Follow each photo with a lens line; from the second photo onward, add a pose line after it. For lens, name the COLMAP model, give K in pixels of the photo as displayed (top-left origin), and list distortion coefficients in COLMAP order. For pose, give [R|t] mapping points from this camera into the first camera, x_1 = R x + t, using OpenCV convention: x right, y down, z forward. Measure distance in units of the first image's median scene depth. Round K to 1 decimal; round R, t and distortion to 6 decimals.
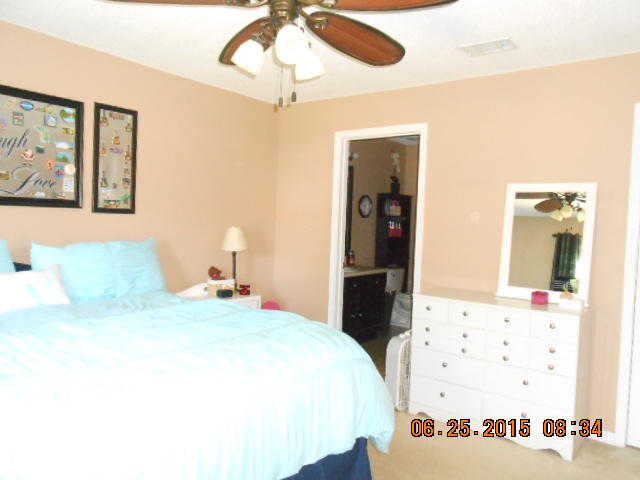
lens RADIAL K [[502.3, 0, 319.6], [0, 502.3, 240.5], [0, 0, 1]] dist [-0.021642, 0.017650]
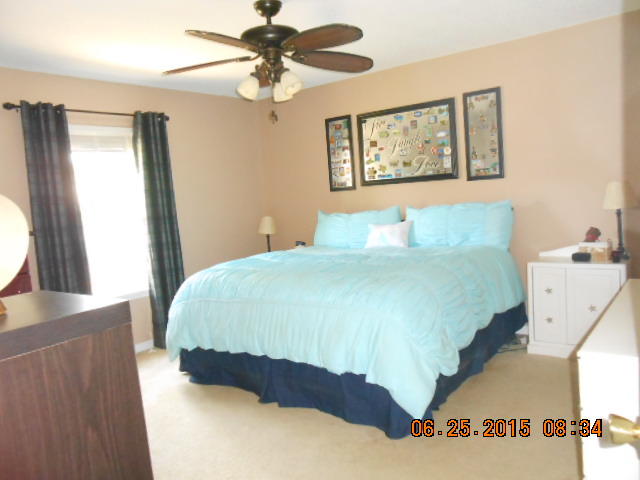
lens RADIAL K [[502.3, 0, 319.8], [0, 502.3, 239.9], [0, 0, 1]] dist [-0.021642, 0.017650]
pose [[0.009808, 0.062265, -0.998011, 0.833775], [0.038991, 0.997277, 0.062602, -0.000236], [0.999191, -0.039528, 0.007353, 0.612844]]
